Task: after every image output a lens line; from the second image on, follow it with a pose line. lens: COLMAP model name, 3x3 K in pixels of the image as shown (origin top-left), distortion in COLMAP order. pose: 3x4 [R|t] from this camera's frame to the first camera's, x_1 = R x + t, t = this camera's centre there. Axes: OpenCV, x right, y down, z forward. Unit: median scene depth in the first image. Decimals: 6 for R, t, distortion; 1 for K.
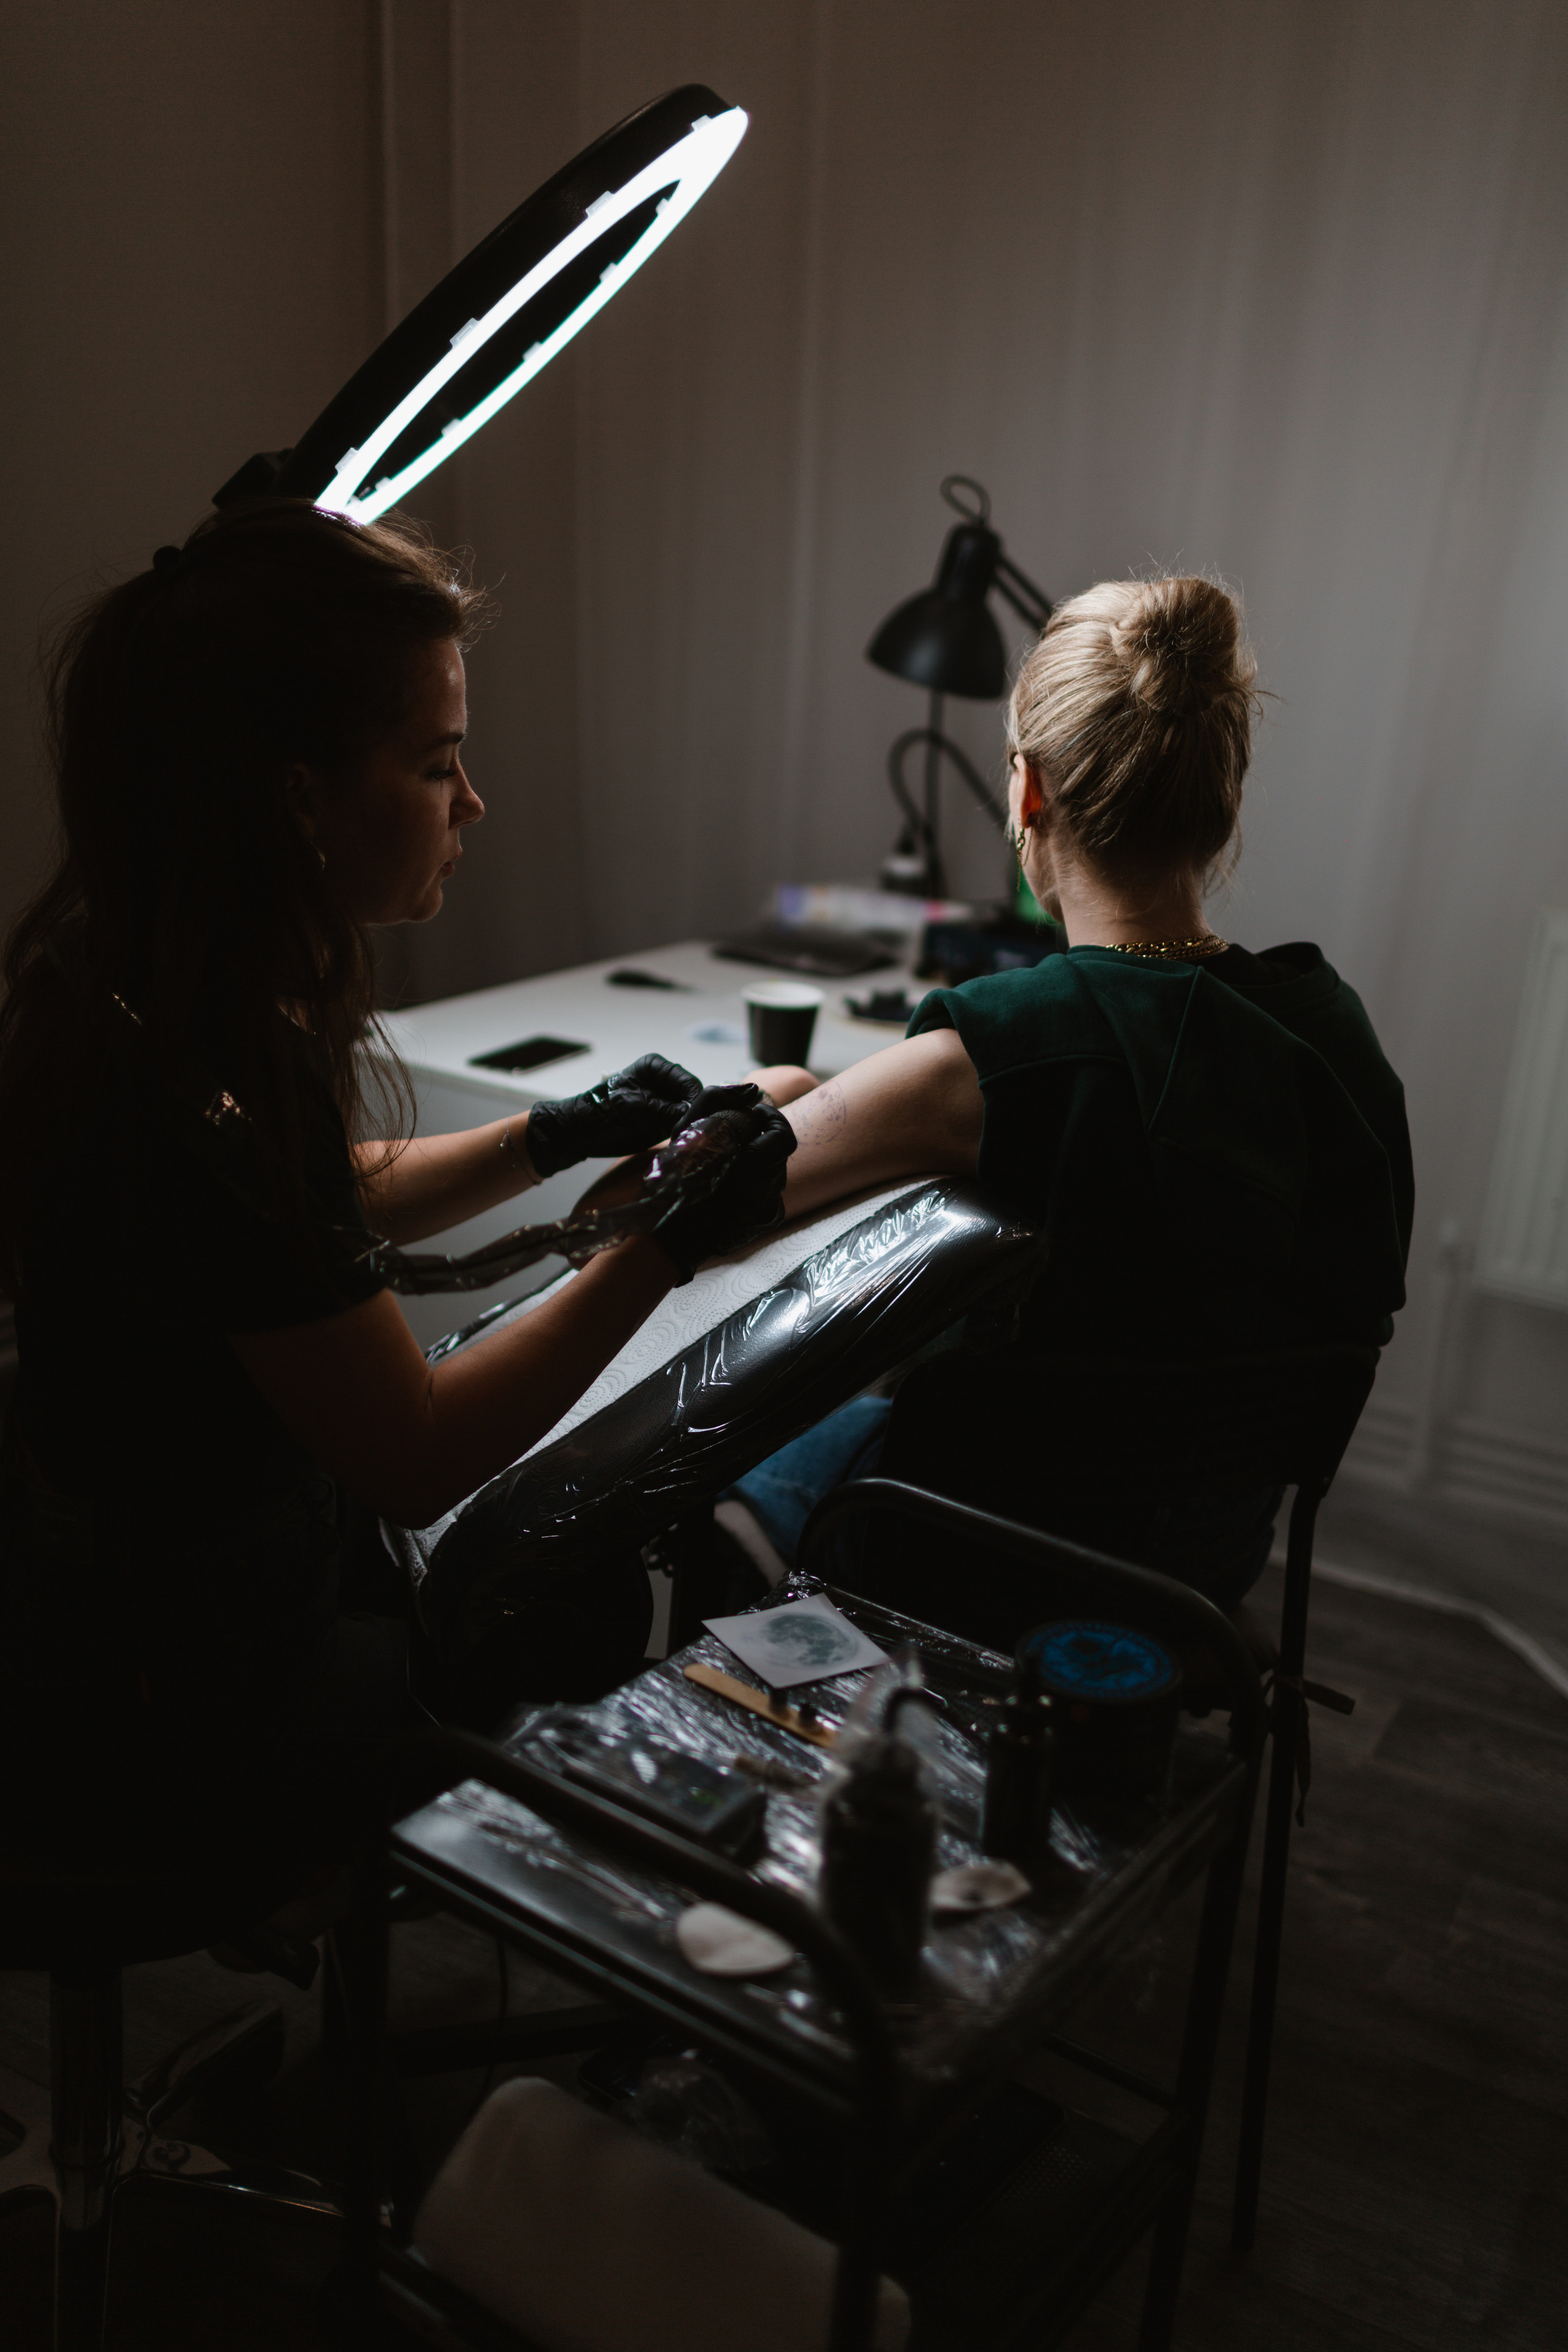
lens RADIAL K [[2470.5, 0, 784.0], [0, 2470.5, 1176.0], [0, 0, 1]] dist [-0.062576, 0.024569]
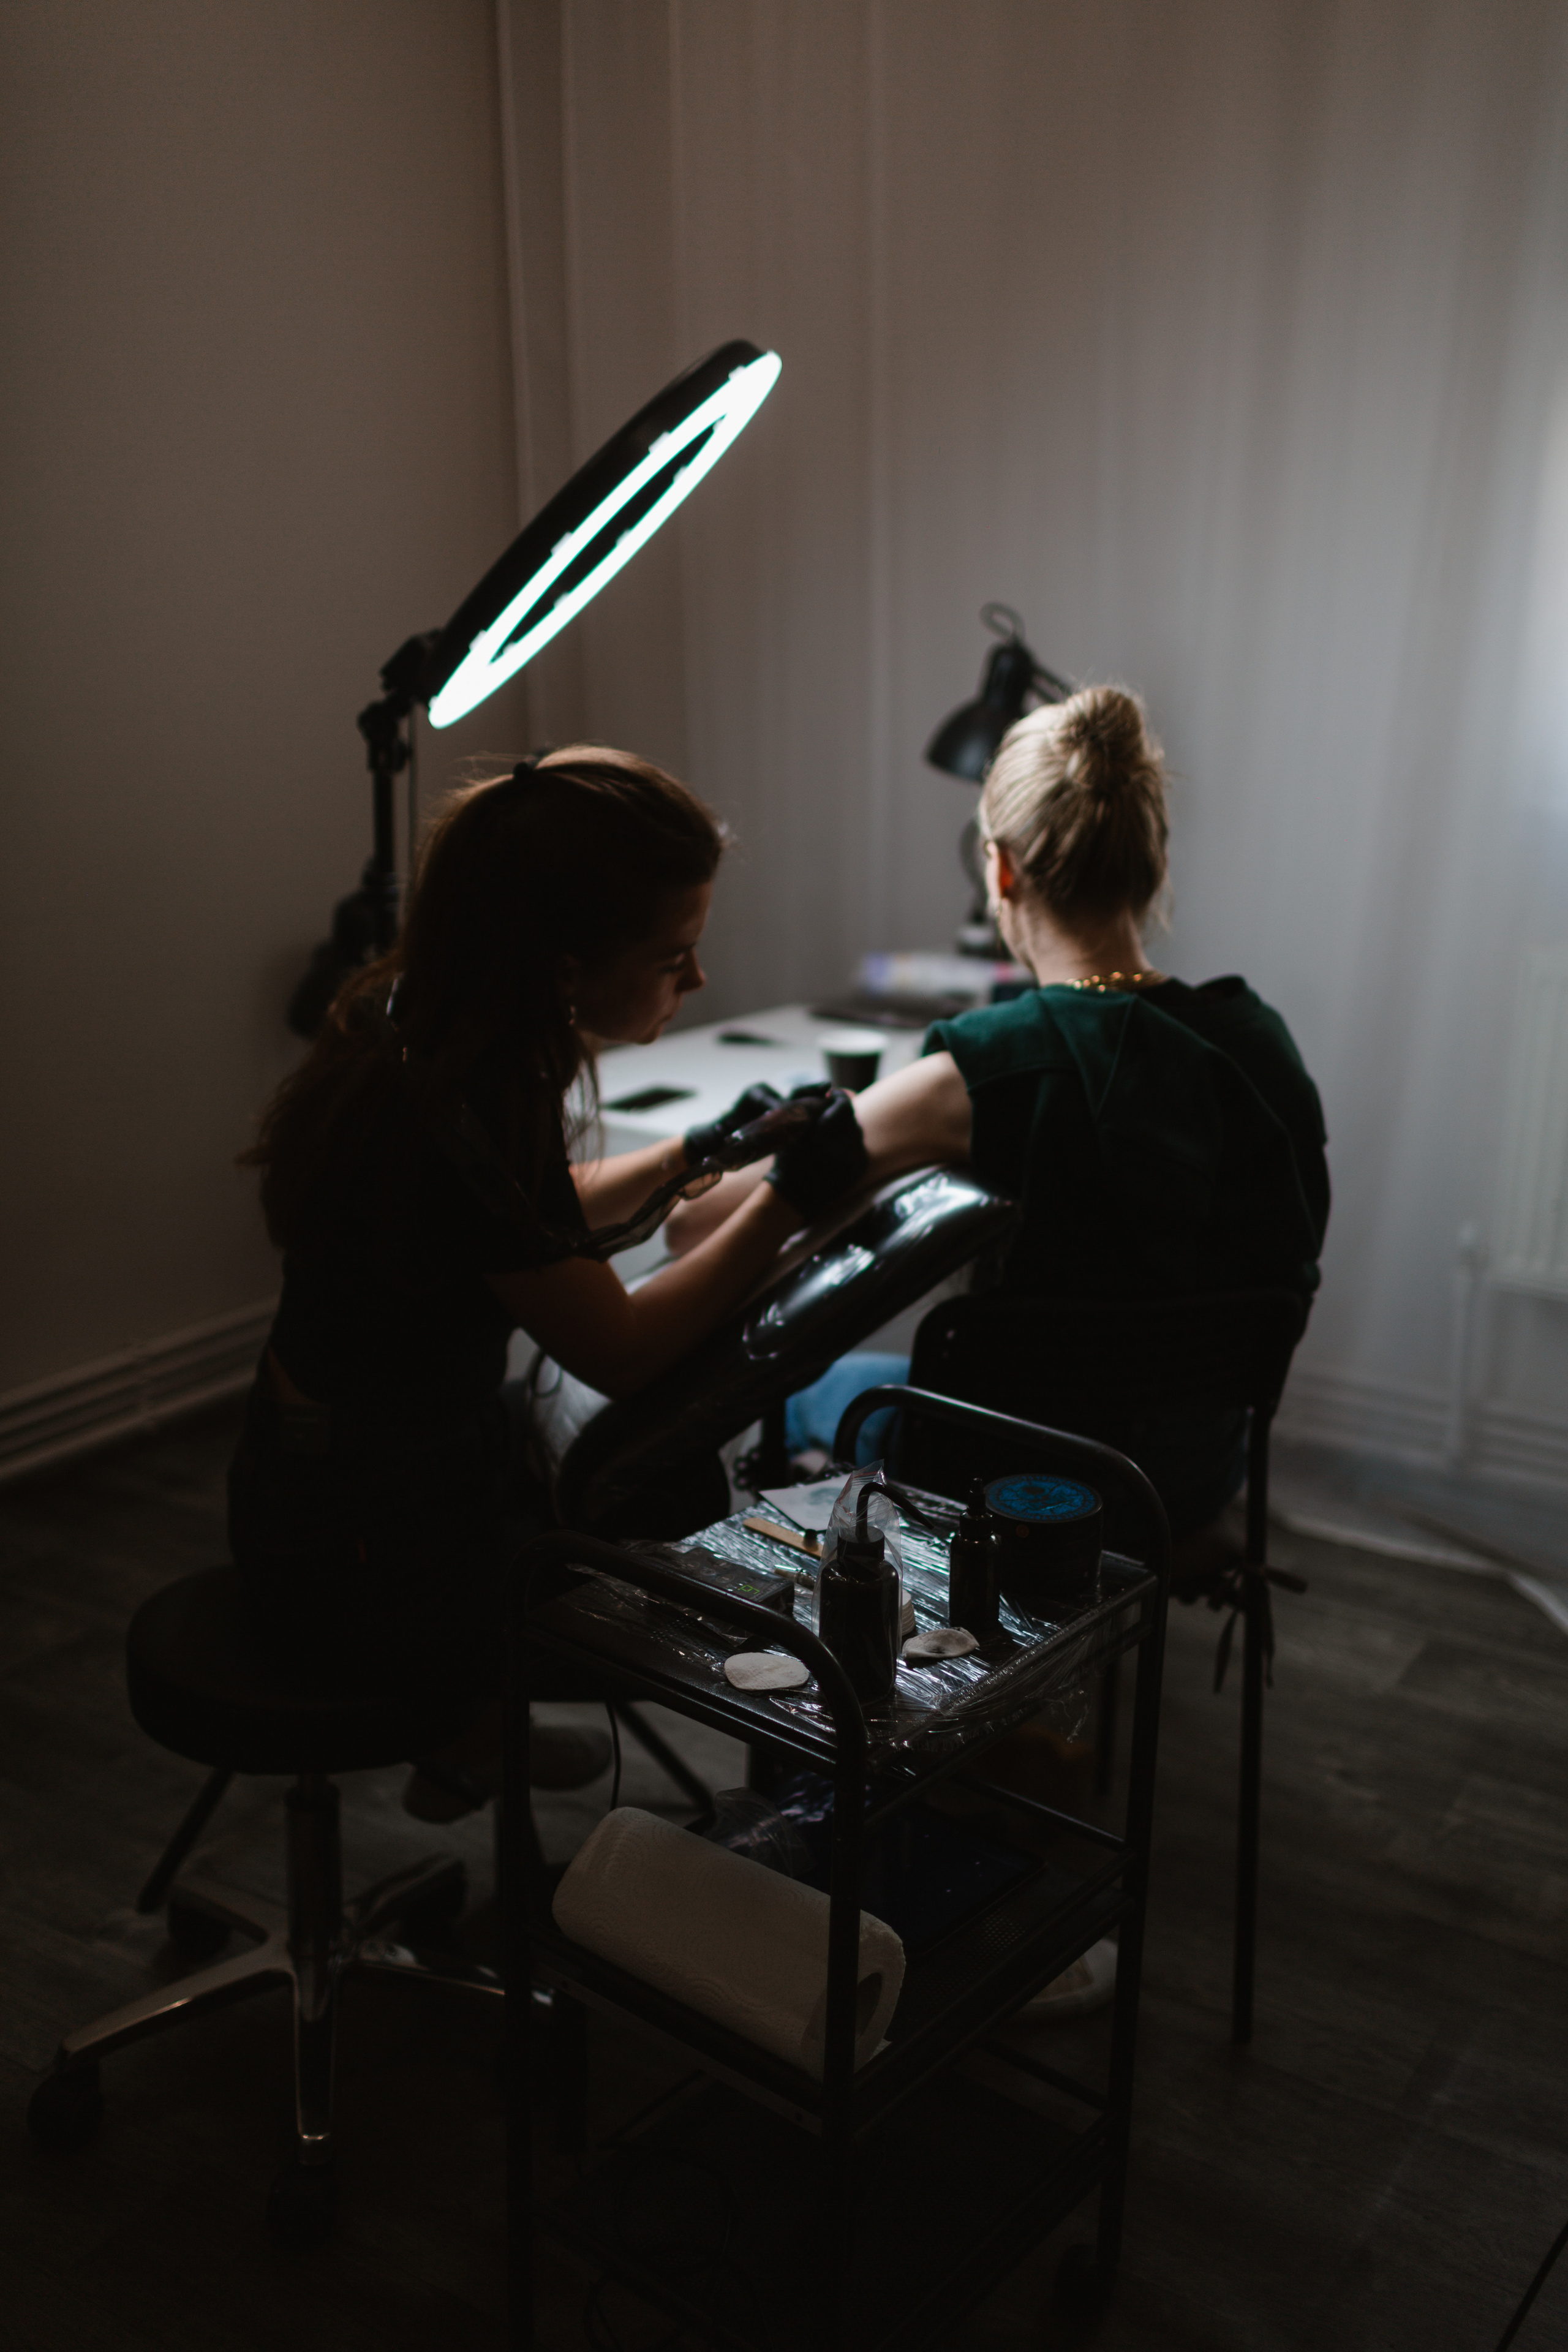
lens RADIAL K [[2576.9, 0, 745.2], [0, 2576.9, 1185.4], [0, 0, 1]] dist [-0.012543, -0.679808]
pose [[0.995335, -0.034188, -0.090222, 0.078977], [0.030884, 0.998809, -0.037769, 0.057560], [0.091406, 0.034807, 0.995205, -0.349573]]
